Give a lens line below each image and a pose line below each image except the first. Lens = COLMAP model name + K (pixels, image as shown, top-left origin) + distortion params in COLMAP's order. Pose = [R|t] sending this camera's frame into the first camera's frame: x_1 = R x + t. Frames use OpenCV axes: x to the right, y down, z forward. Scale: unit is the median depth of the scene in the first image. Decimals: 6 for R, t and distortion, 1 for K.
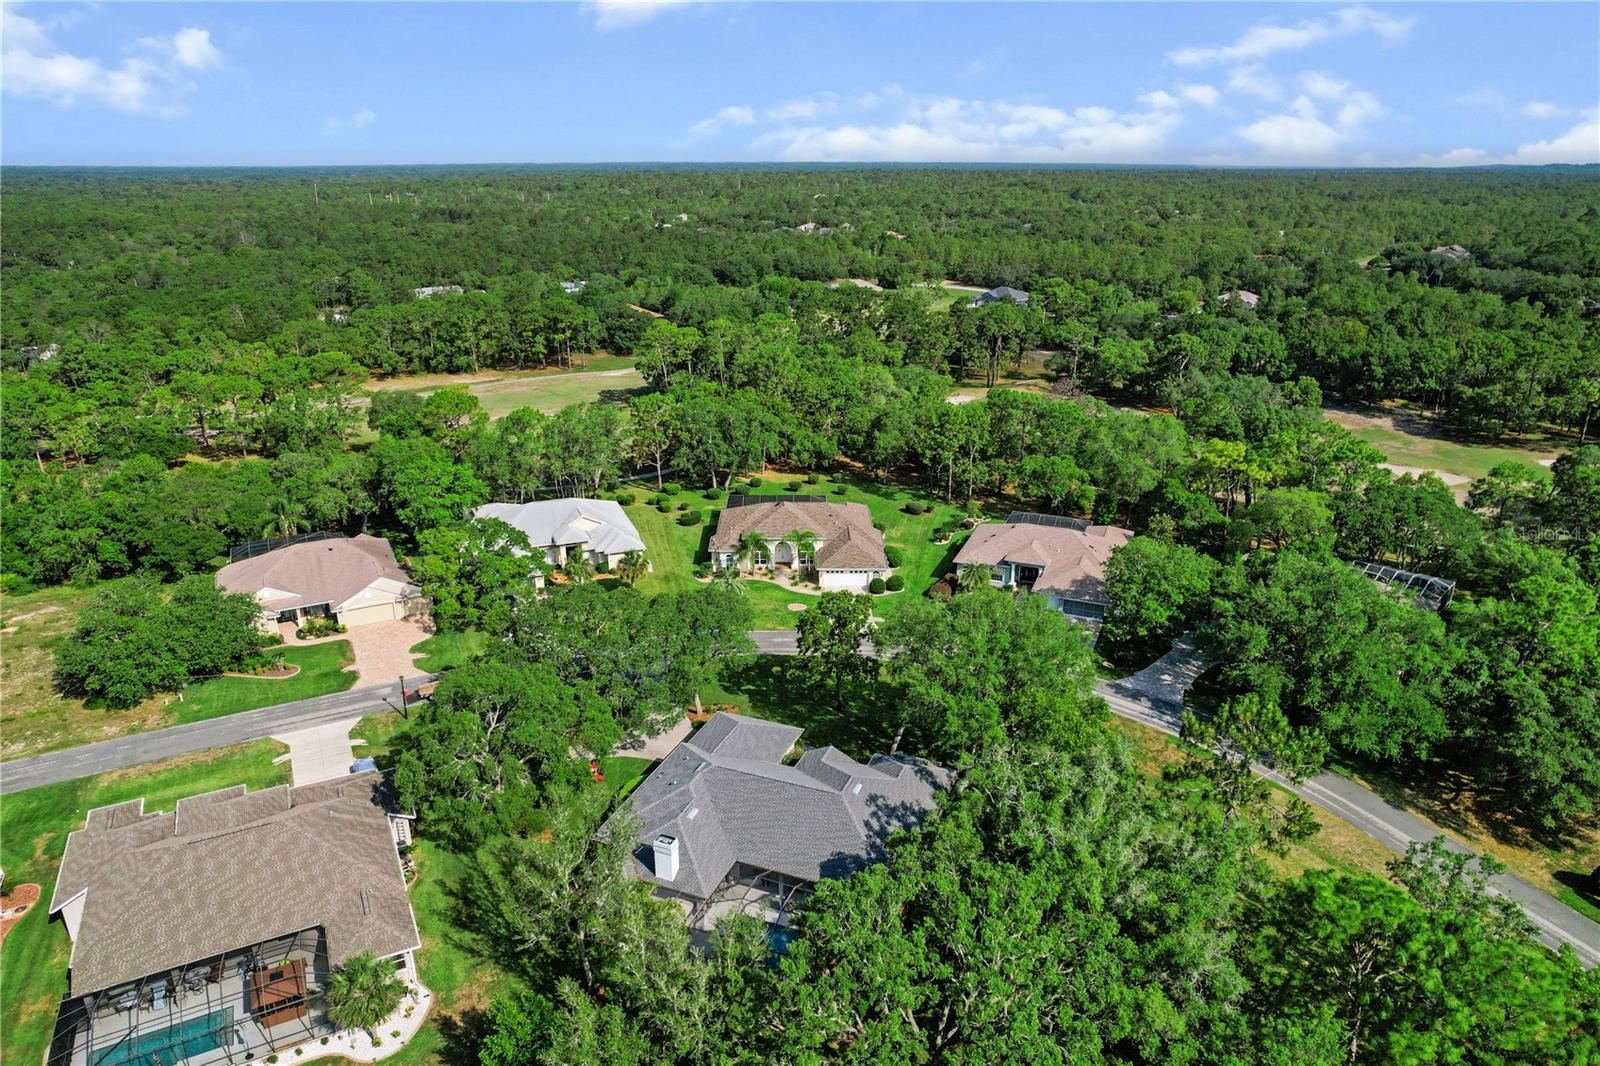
lens RADIAL K [[1005.2, 0, 781.1], [0, 1005.2, 534.0], [0, 0, 1]] dist [-0.059876, 0.050088]
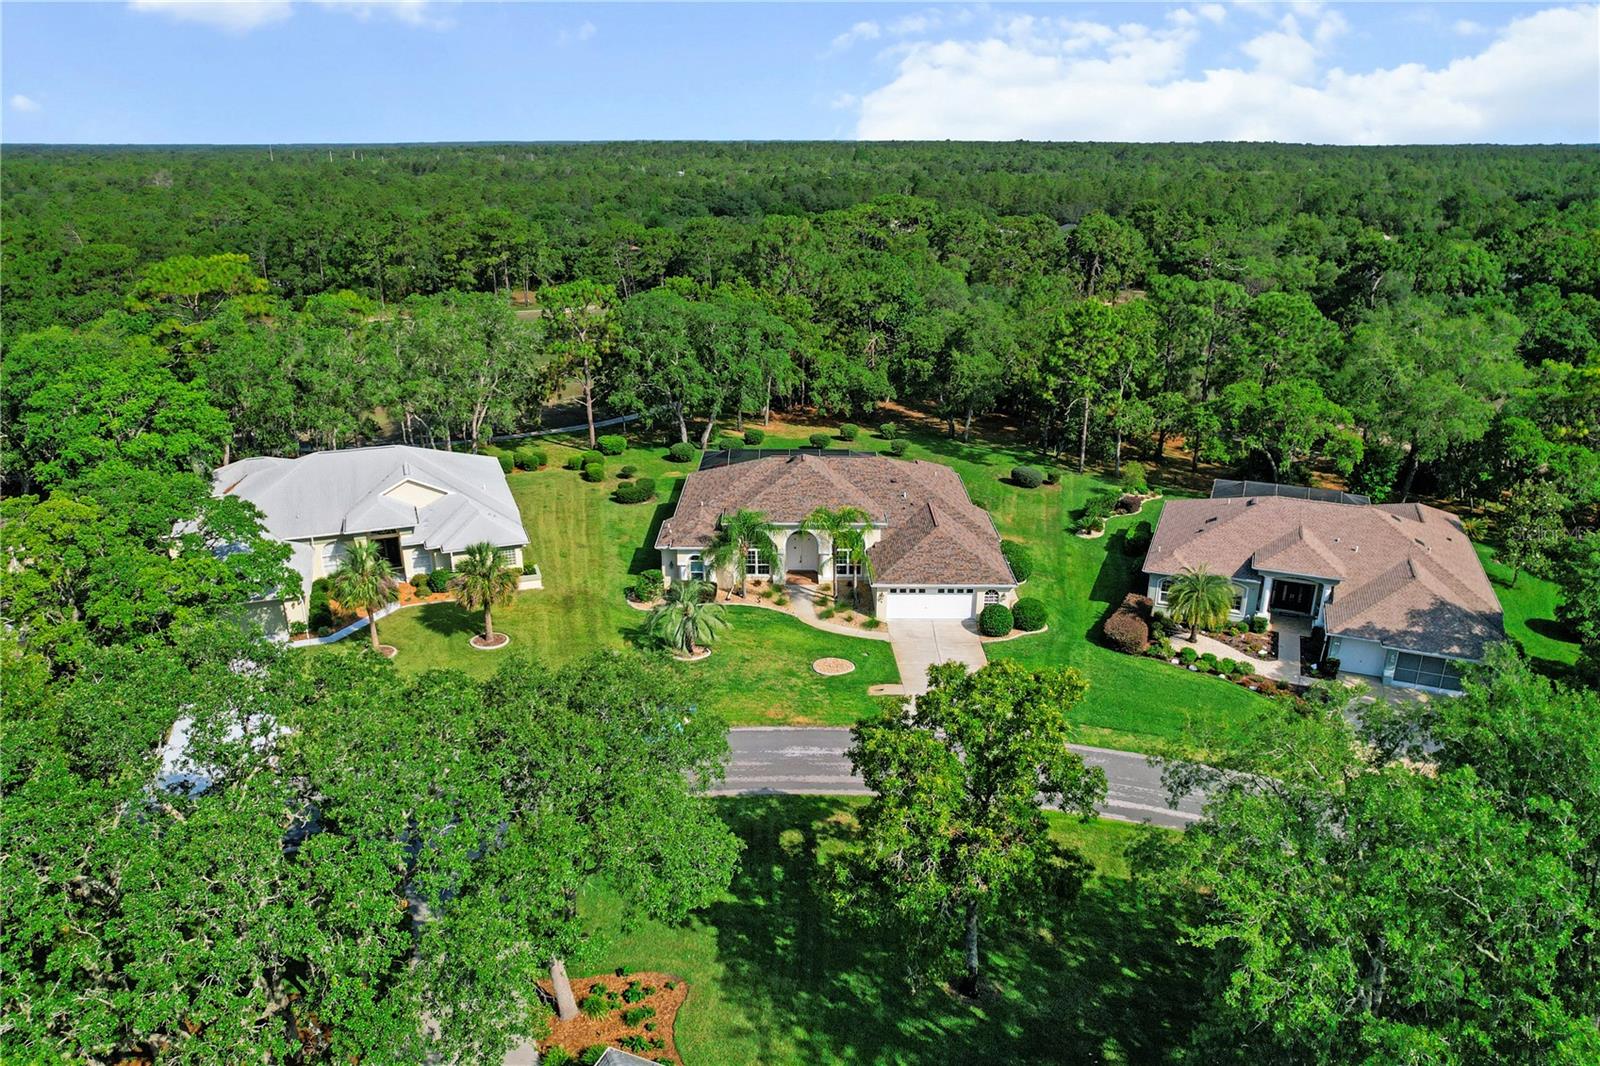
lens RADIAL K [[1063.7, 0, 792.4], [0, 1063.7, 530.4], [0, 0, 1]] dist [-0.038619, -0.000445]
pose [[0.999989, 0.003804, 0.002616, -0.003829], [-0.003789, 0.999977, -0.005637, 0.009075], [-0.002637, 0.005627, 0.999981, 0.389474]]
